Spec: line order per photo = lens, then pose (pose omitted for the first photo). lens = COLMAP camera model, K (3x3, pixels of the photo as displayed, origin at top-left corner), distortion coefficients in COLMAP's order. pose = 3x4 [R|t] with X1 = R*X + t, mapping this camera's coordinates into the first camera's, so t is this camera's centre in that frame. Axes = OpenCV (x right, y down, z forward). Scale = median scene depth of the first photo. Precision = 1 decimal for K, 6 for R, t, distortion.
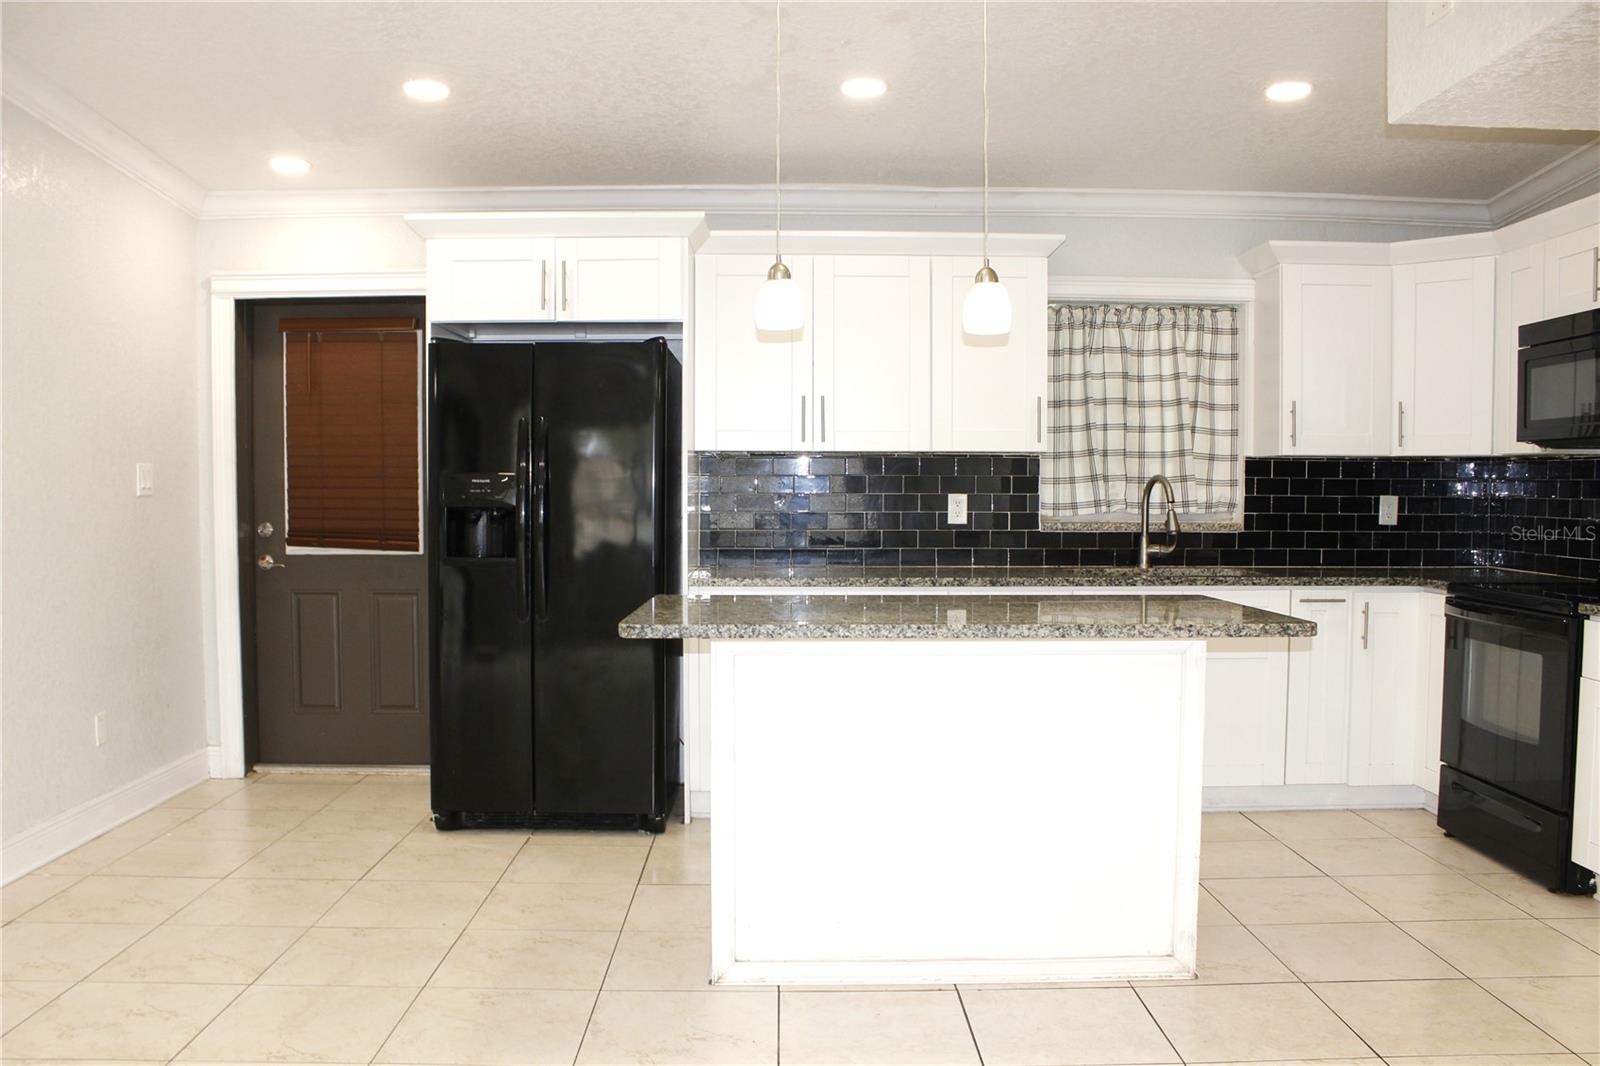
lens RADIAL K [[1350.2, 0, 789.7], [0, 1350.2, 551.1], [0, 0, 1]] dist [-0.168533, 0.158763]
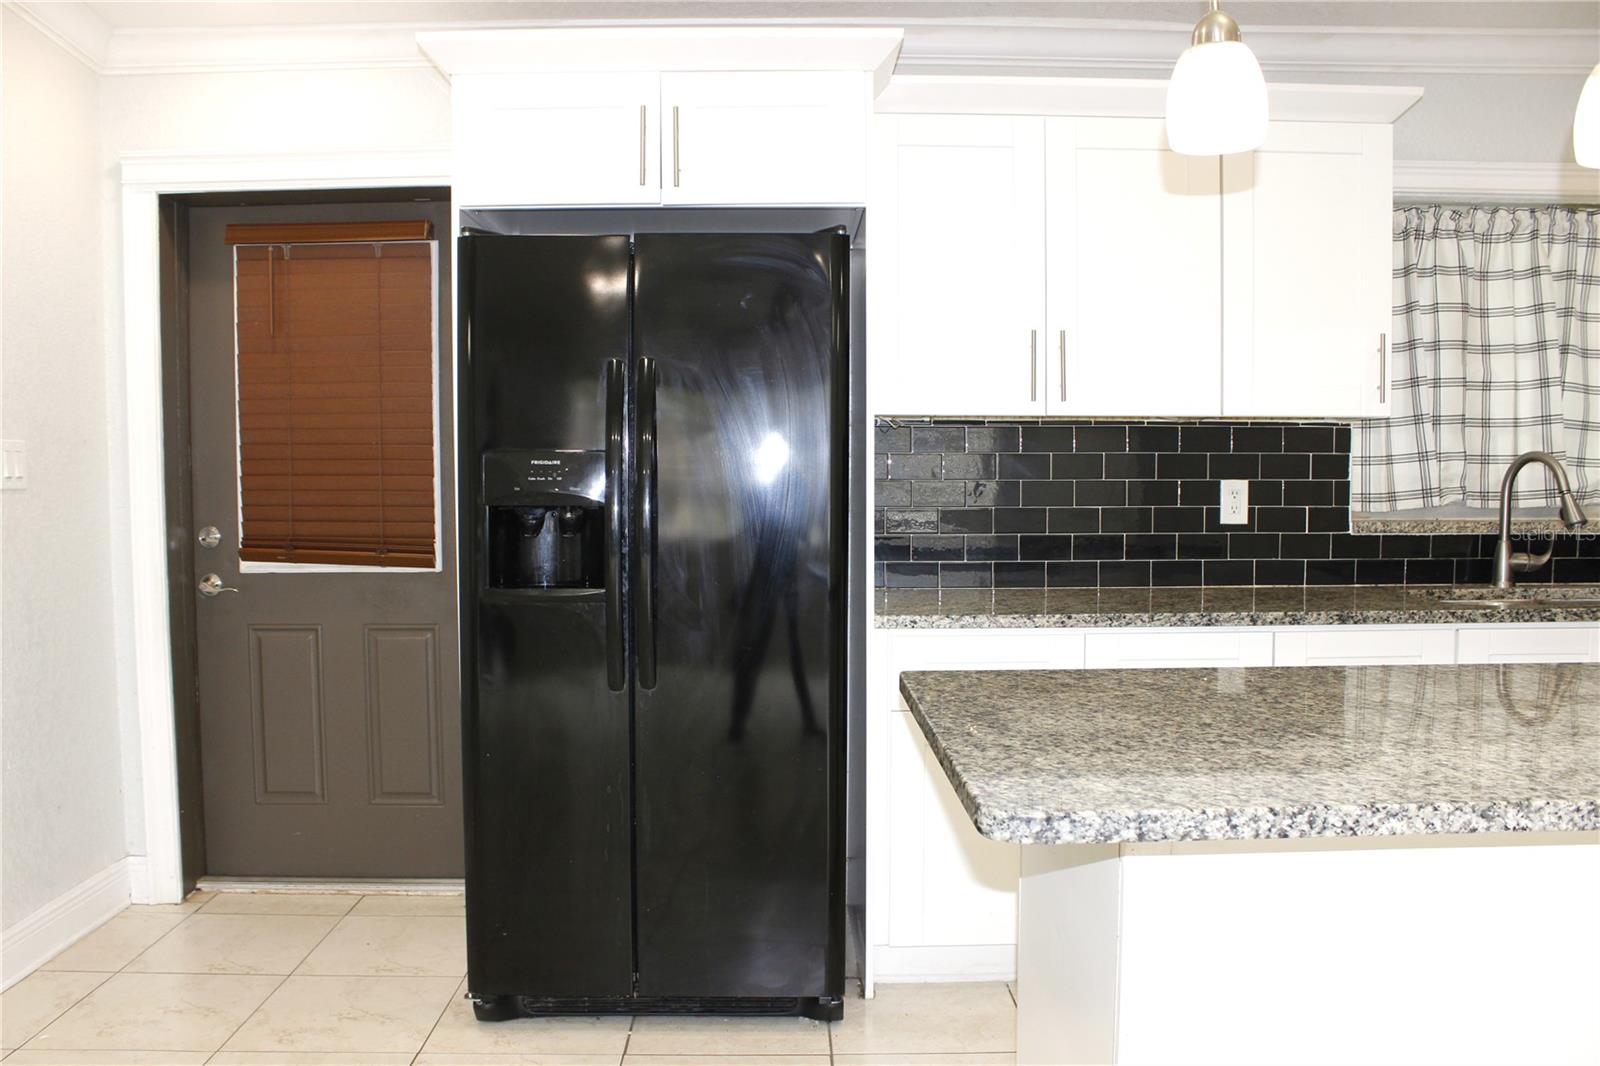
lens RADIAL K [[1350.2, 0, 792.2], [0, 1350.2, 552.2], [0, 0, 1]] dist [-0.168533, 0.158763]
pose [[0.999965, -0.005800, 0.006085, -0.105732], [0.005715, 0.999886, 0.014011, -0.016855], [-0.006165, -0.013975, 0.999883, 0.336188]]
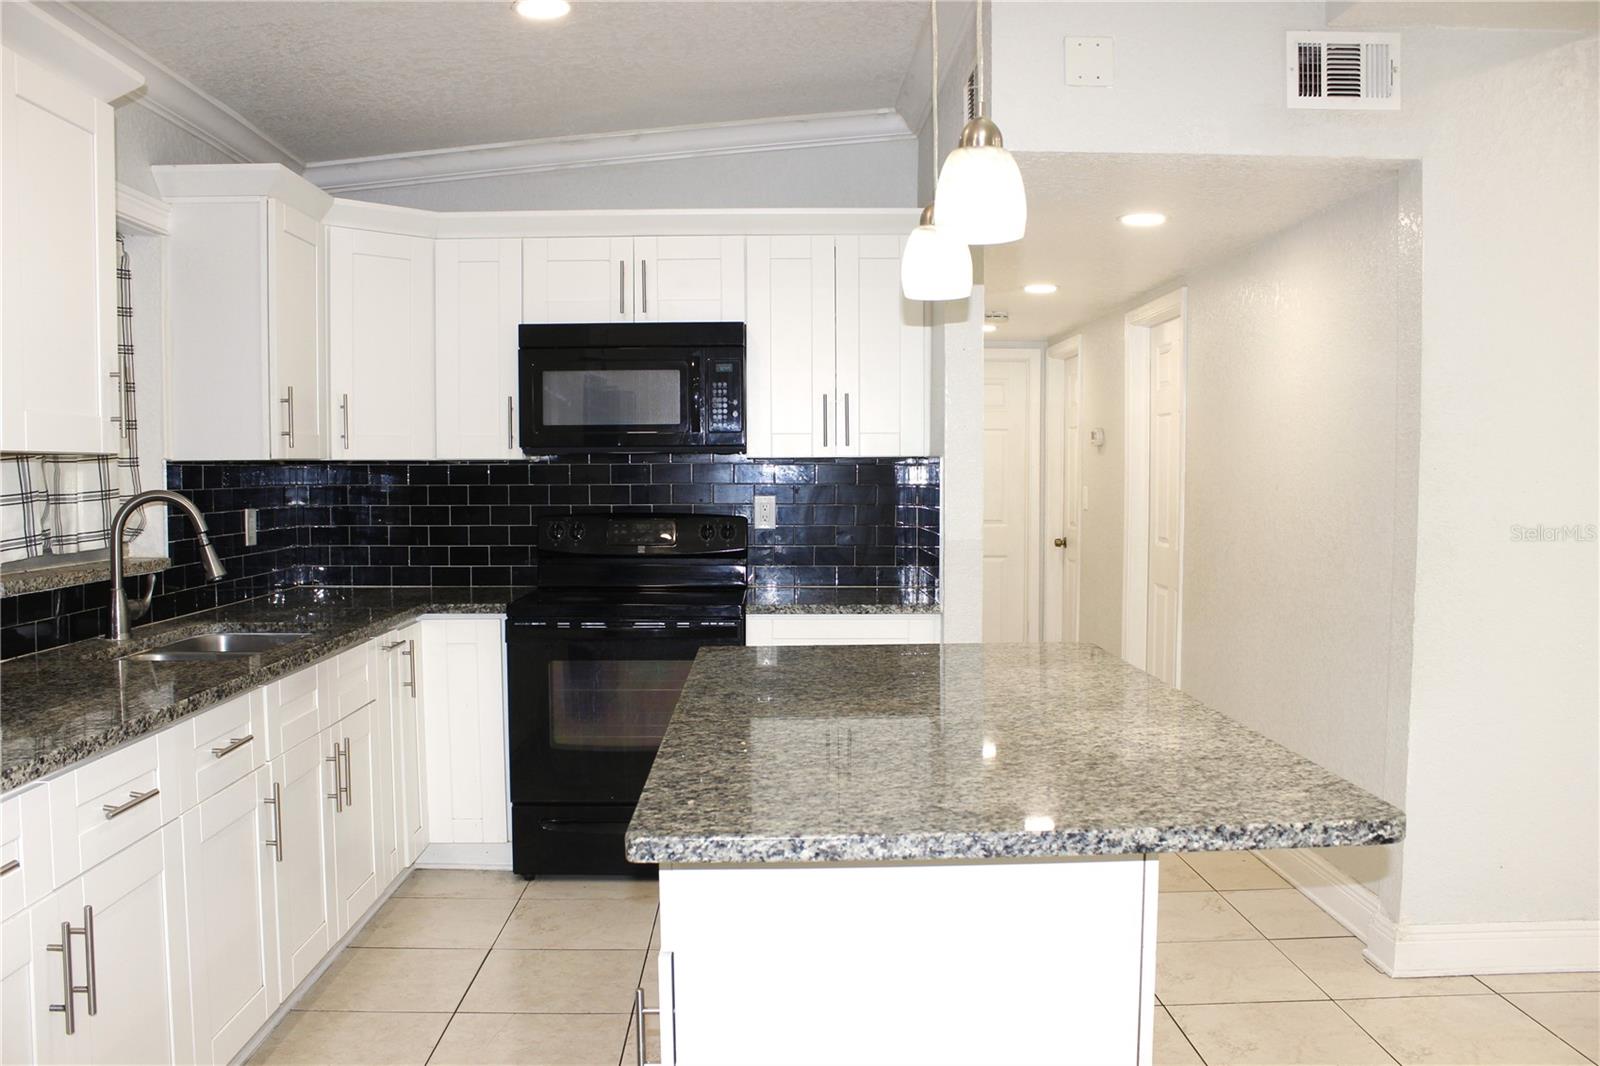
lens RADIAL K [[1350.2, 0, 804.5], [0, 1350.2, 522.5], [0, 0, 1]] dist [-0.168533, 0.158763]
pose [[-0.011595, -0.043431, 0.998989, -0.352216], [0.051655, 0.997696, 0.043974, -0.052738], [-0.998598, 0.052113, -0.009325, 0.688838]]
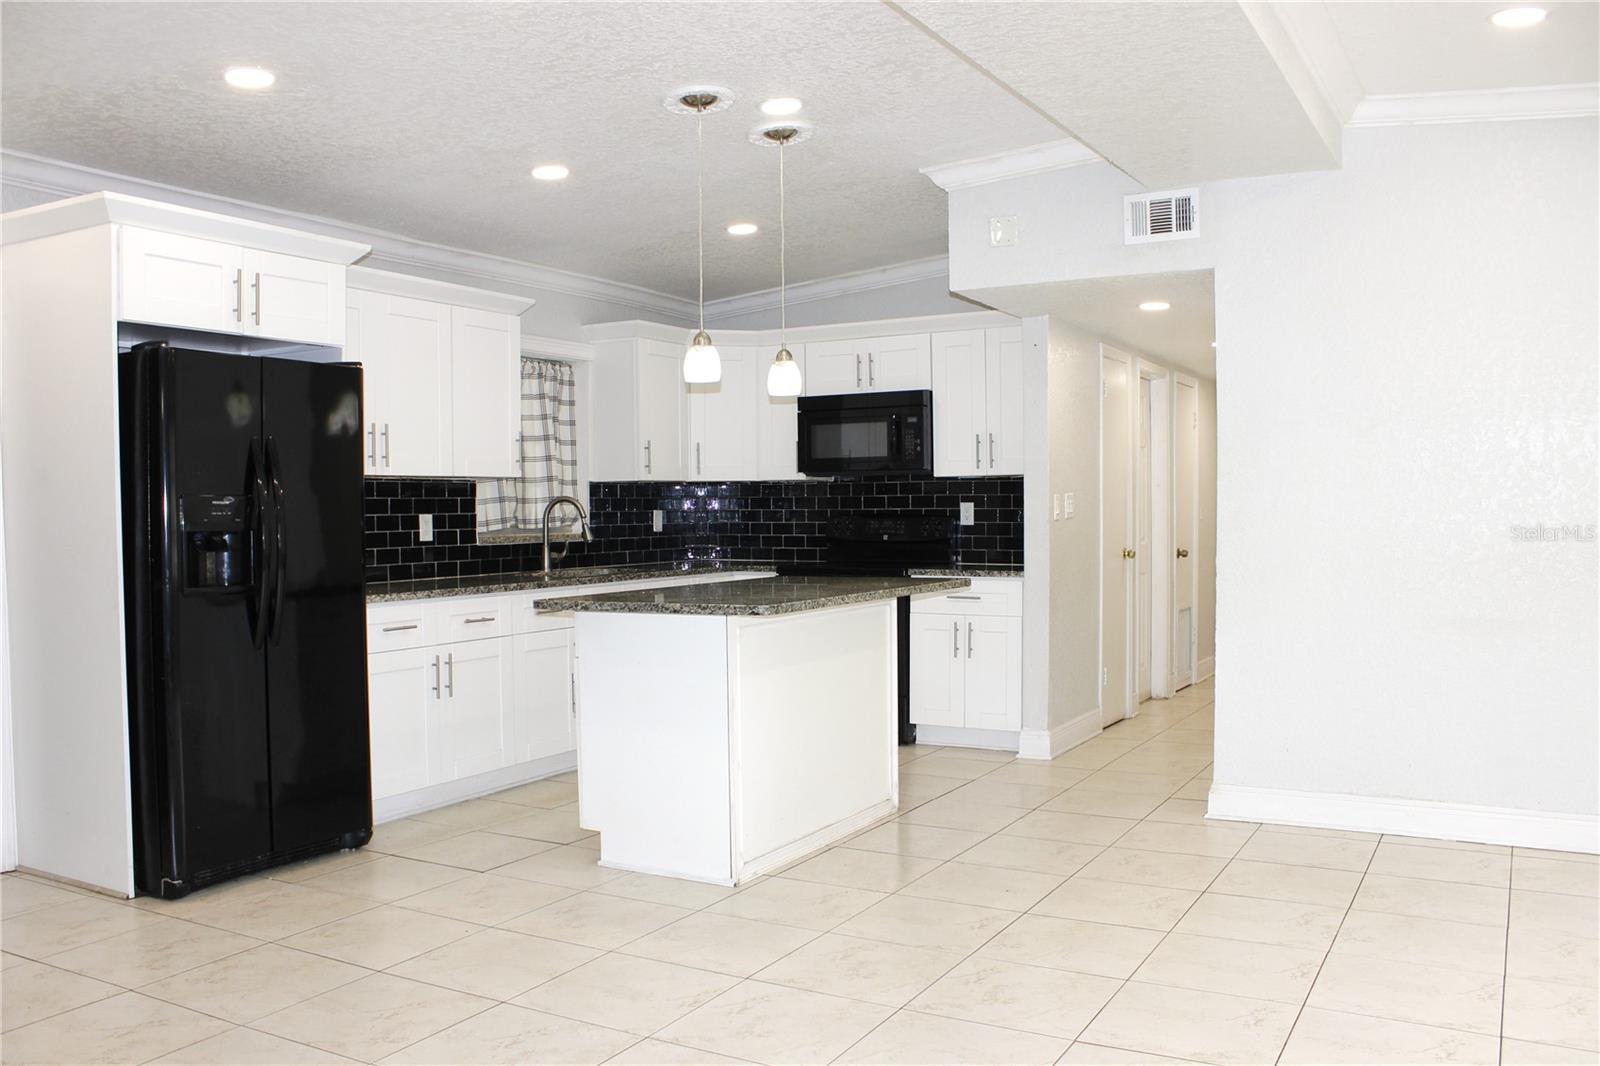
lens RADIAL K [[1350.2, 0, 825.7], [0, 1350.2, 564.0], [0, 0, 1]] dist [-0.168533, 0.158763]
pose [[0.484182, -0.044100, 0.873855, -0.702375], [0.053273, 0.998362, 0.020865, -0.006411], [-0.873344, 0.036450, 0.485738, 0.172775]]
